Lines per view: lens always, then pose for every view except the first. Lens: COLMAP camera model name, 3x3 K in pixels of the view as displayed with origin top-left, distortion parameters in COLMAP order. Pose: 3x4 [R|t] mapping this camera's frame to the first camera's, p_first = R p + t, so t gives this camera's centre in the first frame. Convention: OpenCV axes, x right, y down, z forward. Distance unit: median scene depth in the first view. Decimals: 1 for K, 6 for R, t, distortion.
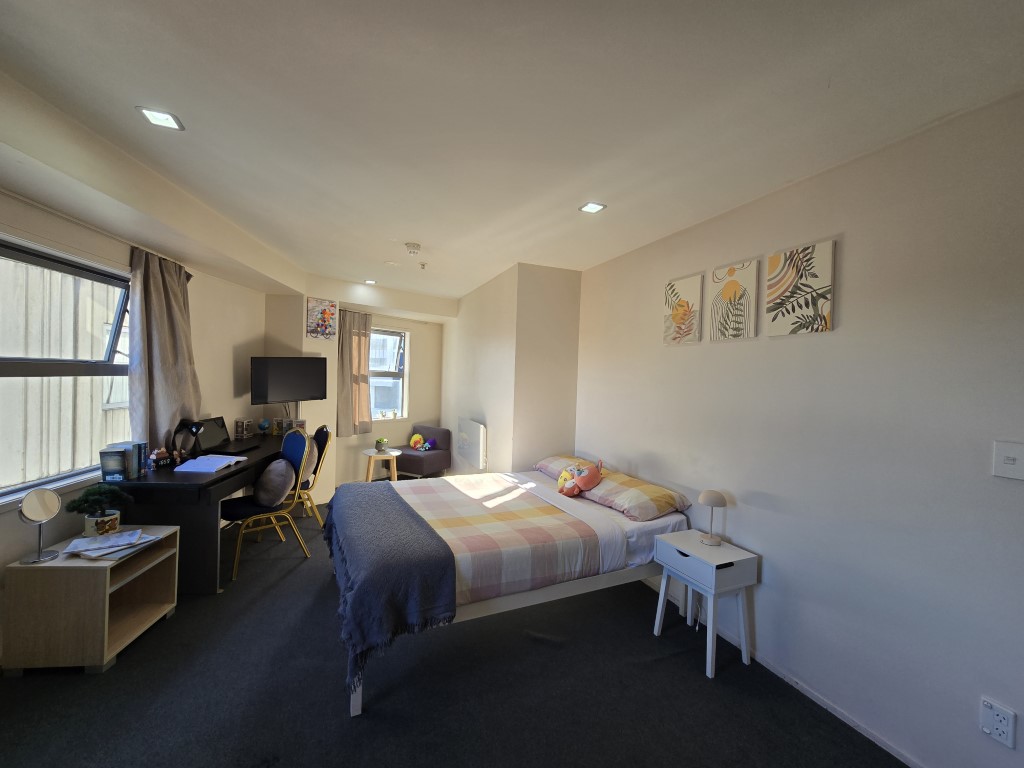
lens RADIAL K [[420.5, 0, 508.0], [0, 420.5, 387.2], [0, 0, 1]] dist [-0.002906, 0.000959]
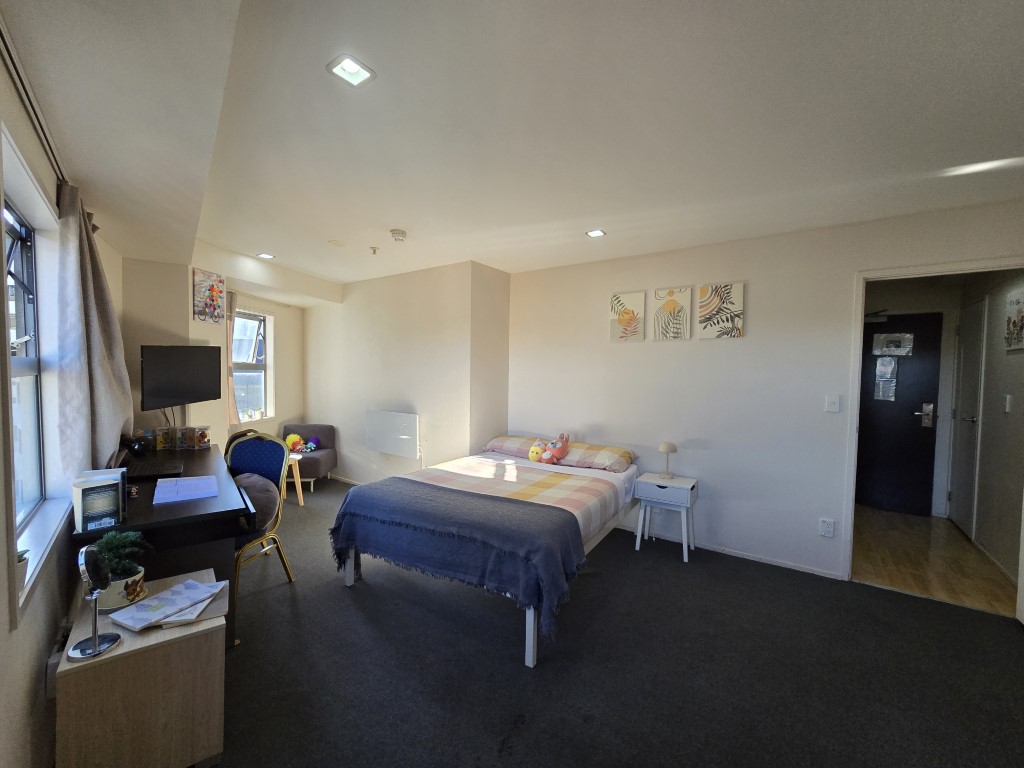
lens RADIAL K [[420.5, 0, 508.0], [0, 420.5, 387.2], [0, 0, 1]] dist [-0.002906, 0.000959]
pose [[0.840317, -0.042044, 0.540462, -0.670504], [0.026504, 0.998982, 0.036504, -0.013632], [-0.541447, -0.016351, 0.840576, 0.059100]]
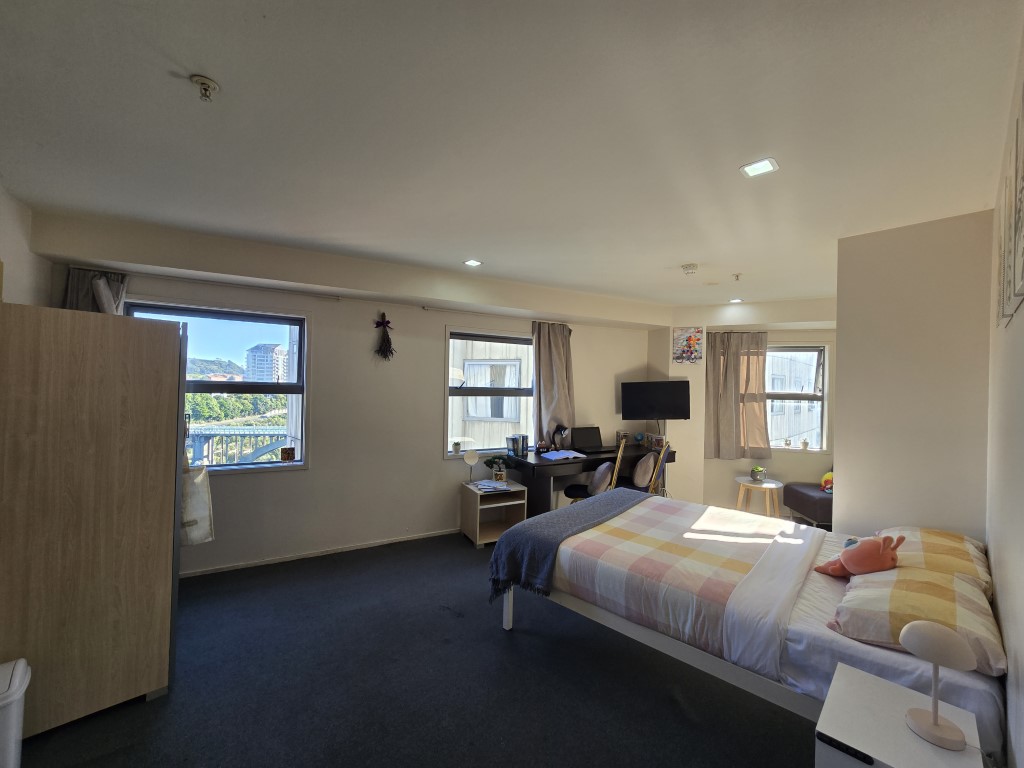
lens RADIAL K [[420.5, 0, 508.0], [0, 420.5, 387.2], [0, 0, 1]] dist [-0.002906, 0.000959]
pose [[0.355477, -0.024206, -0.934372, 0.671765], [-0.032886, 0.998722, -0.038385, 0.004622], [0.934106, 0.044373, 0.354227, 0.305612]]
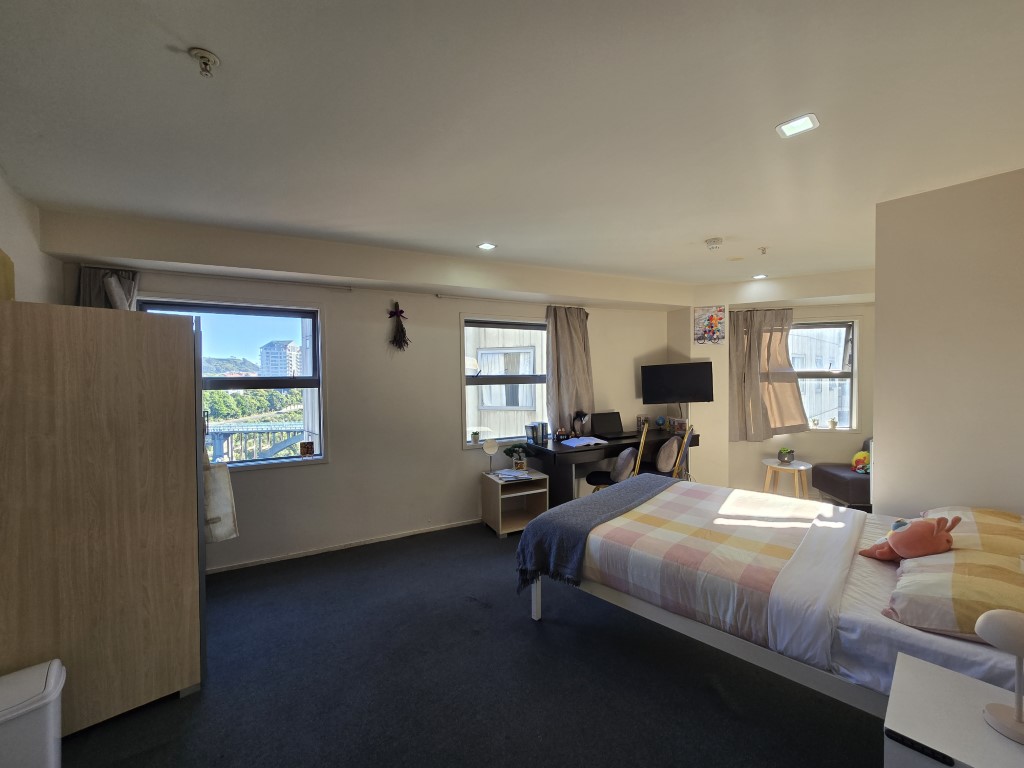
lens RADIAL K [[421.4, 0, 509.2], [0, 421.4, 388.6], [0, 0, 1]] dist [-0.002672, 0.000528]
pose [[0.330931, -0.007217, -0.943627, 0.636866], [-0.001779, 0.999964, -0.008272, 0.009803], [0.943653, 0.004416, 0.330906, 0.296451]]
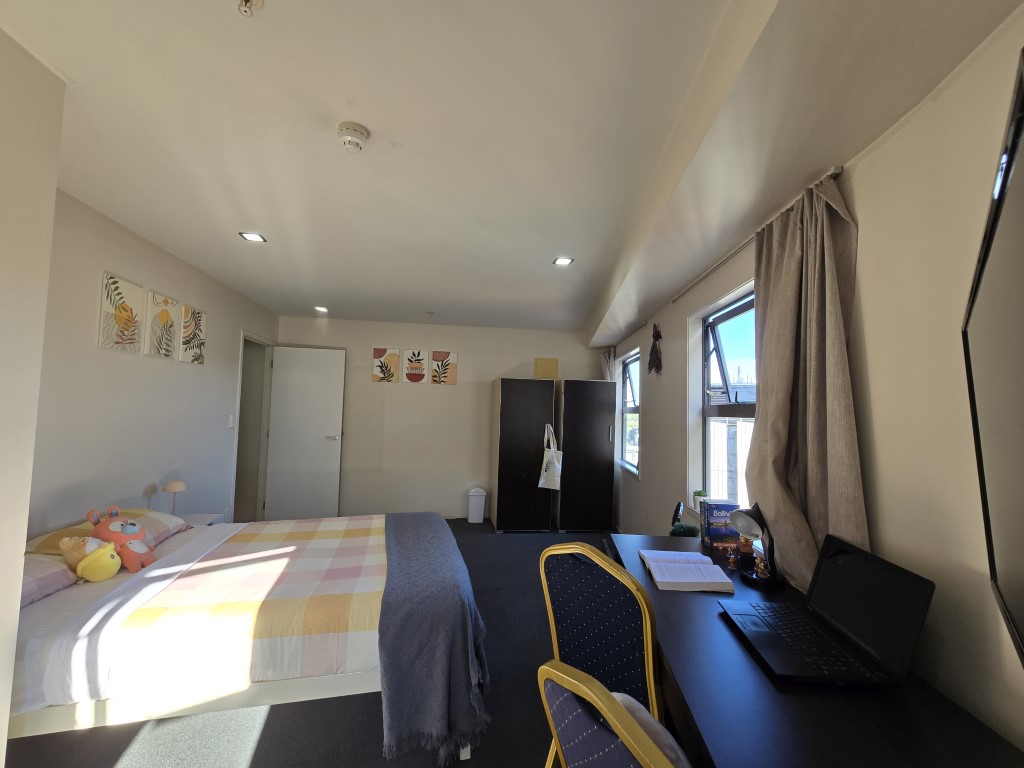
lens RADIAL K [[416.4, 0, 507.0], [0, 416.4, 388.2], [0, 0, 1]] dist [-0.003212, 0.000286]
pose [[-0.977057, -0.043950, 0.208395, -0.629566], [-0.049442, 0.998552, -0.021217, -0.041891], [-0.207161, -0.031034, -0.977815, 1.749857]]
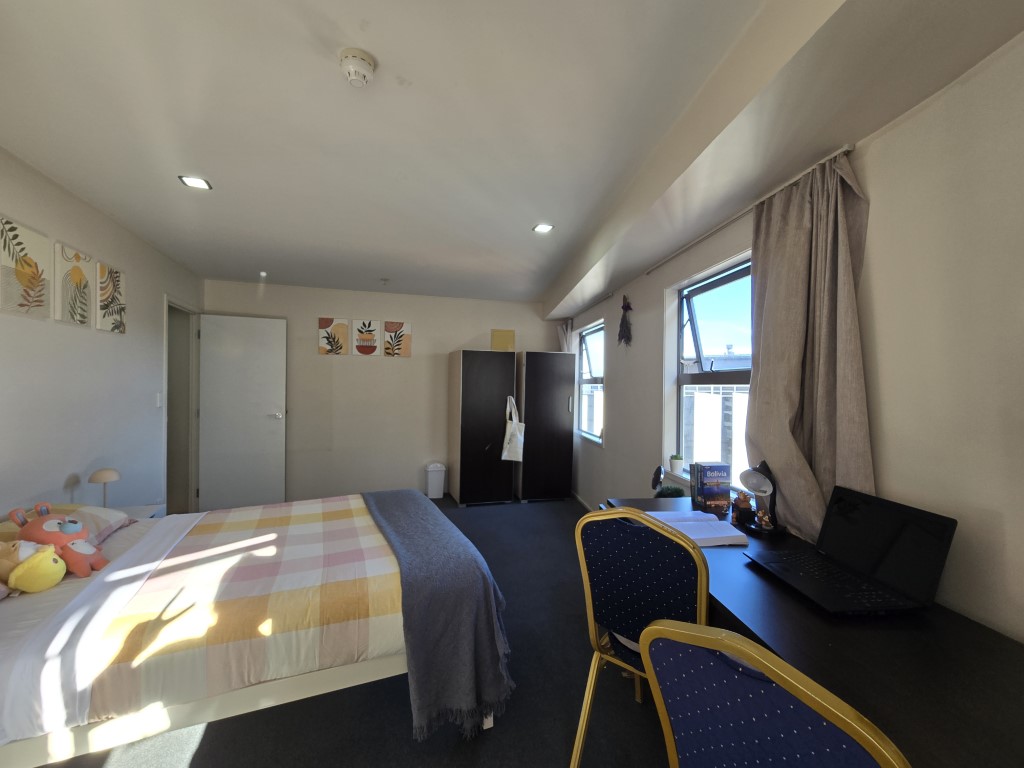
lens RADIAL K [[420.5, 0, 508.0], [0, 420.5, 387.2], [0, 0, 1]] dist [-0.002906, 0.000959]
pose [[-0.998201, -0.039562, 0.045059, -0.502794], [-0.038171, 0.998780, 0.031327, -0.028840], [-0.046243, 0.029550, -0.998493, 1.749521]]
